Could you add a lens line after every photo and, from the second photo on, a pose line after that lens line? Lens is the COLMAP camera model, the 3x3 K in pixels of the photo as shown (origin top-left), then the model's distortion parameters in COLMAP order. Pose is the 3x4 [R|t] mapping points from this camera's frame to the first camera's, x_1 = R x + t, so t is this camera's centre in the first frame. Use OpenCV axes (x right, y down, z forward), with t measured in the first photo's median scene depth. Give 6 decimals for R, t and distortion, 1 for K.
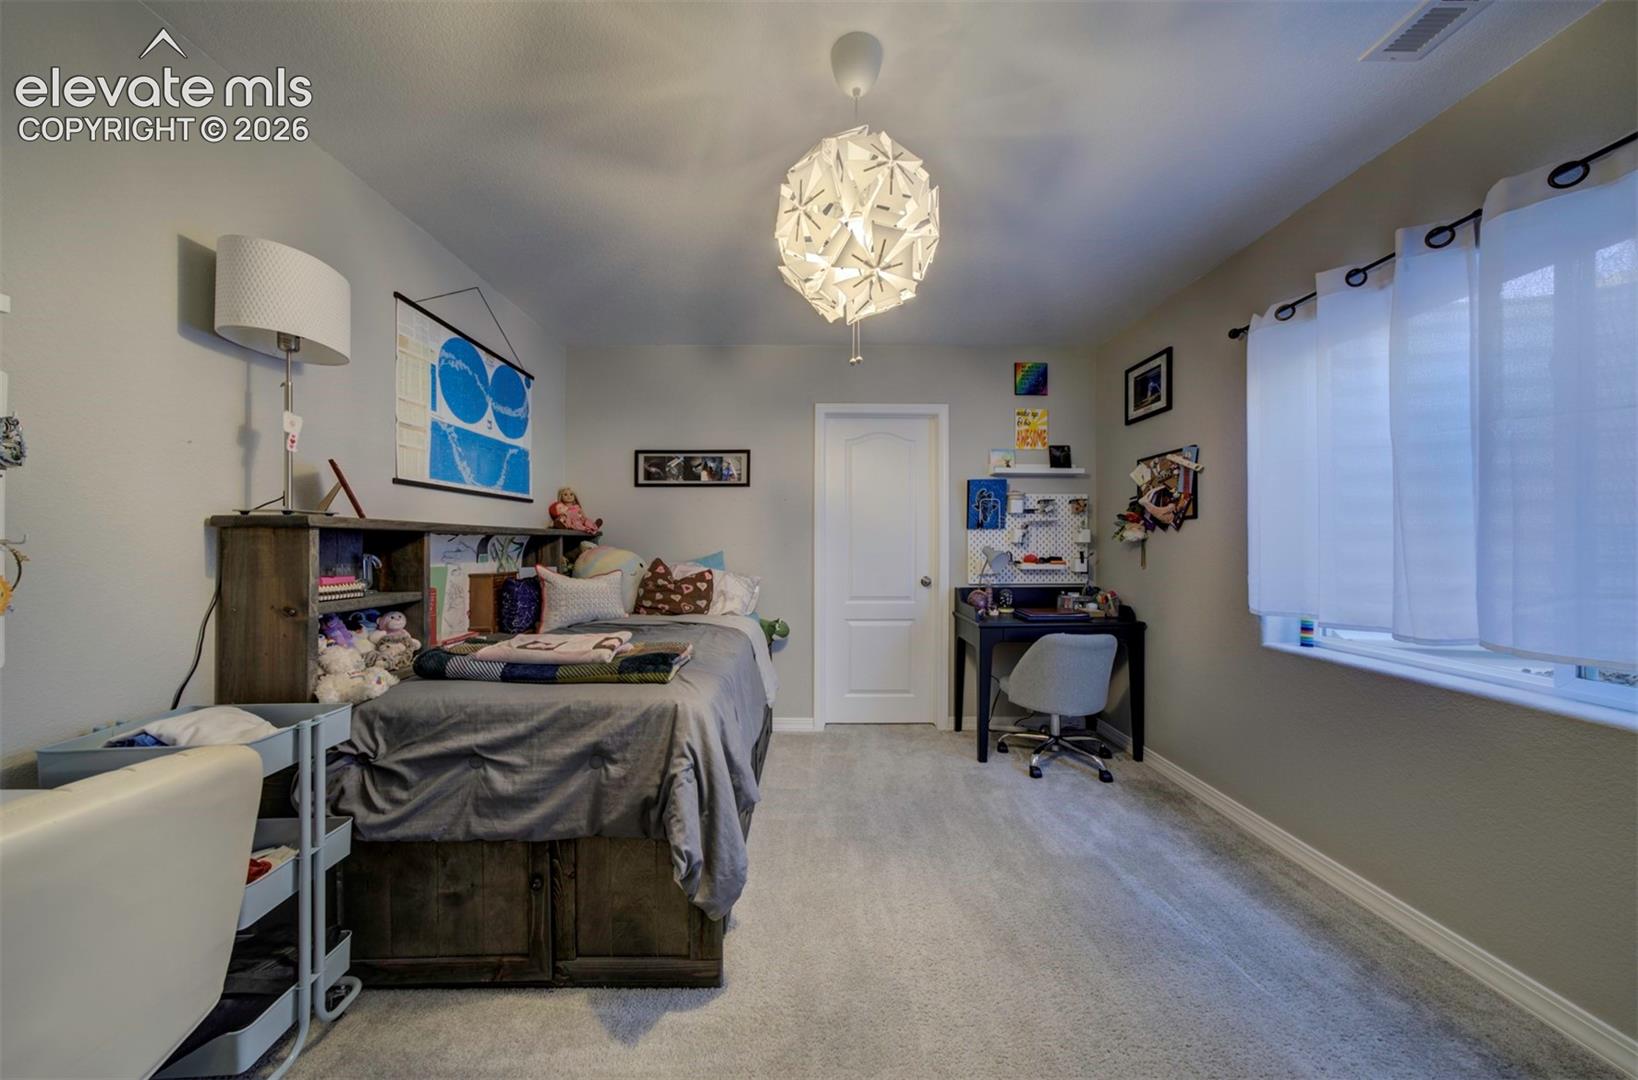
lens RADIAL K [[557.1, 0, 815.6], [0, 557.1, 530.8], [0, 0, 1]] dist [-0.001251, 0.009108]
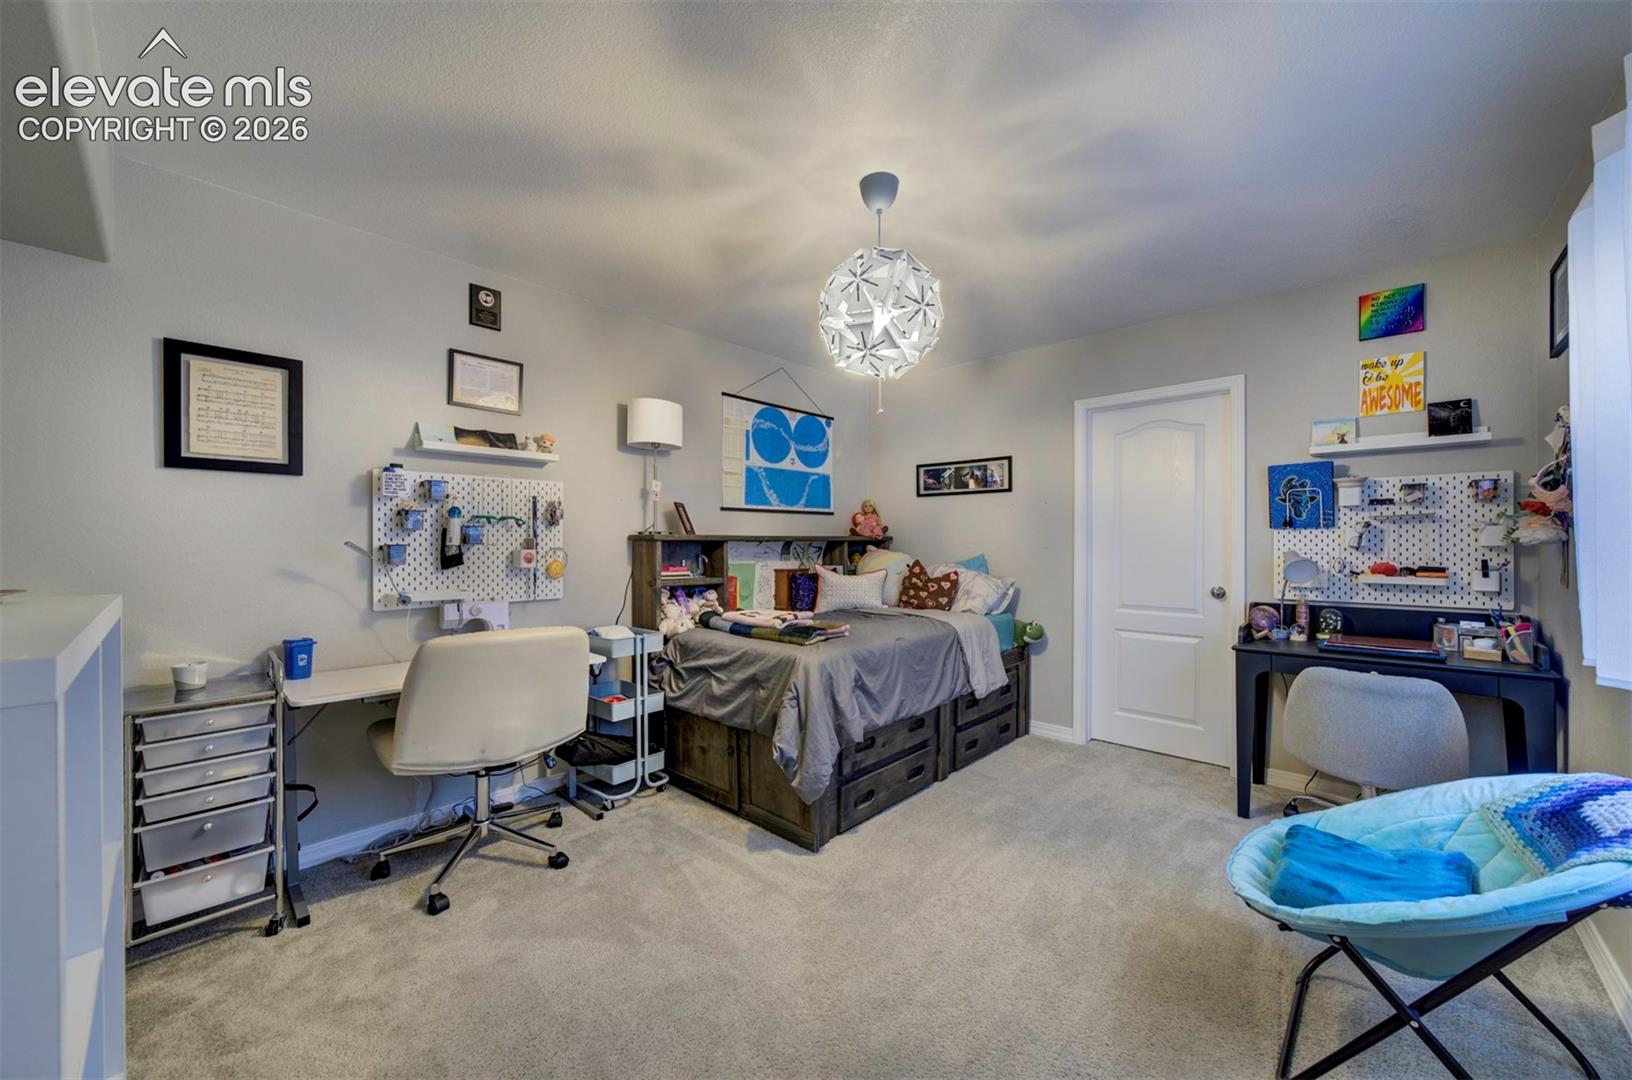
lens RADIAL K [[599.0, 0, 805.1], [0, 599.0, 543.0], [0, 0, 1]] dist [-0.000147, 0.000388]
pose [[0.732400, -0.003611, -0.680865, 0.414379], [0.017546, 0.999754, 0.013571, -0.006895], [0.680649, -0.021886, 0.732283, -0.069469]]
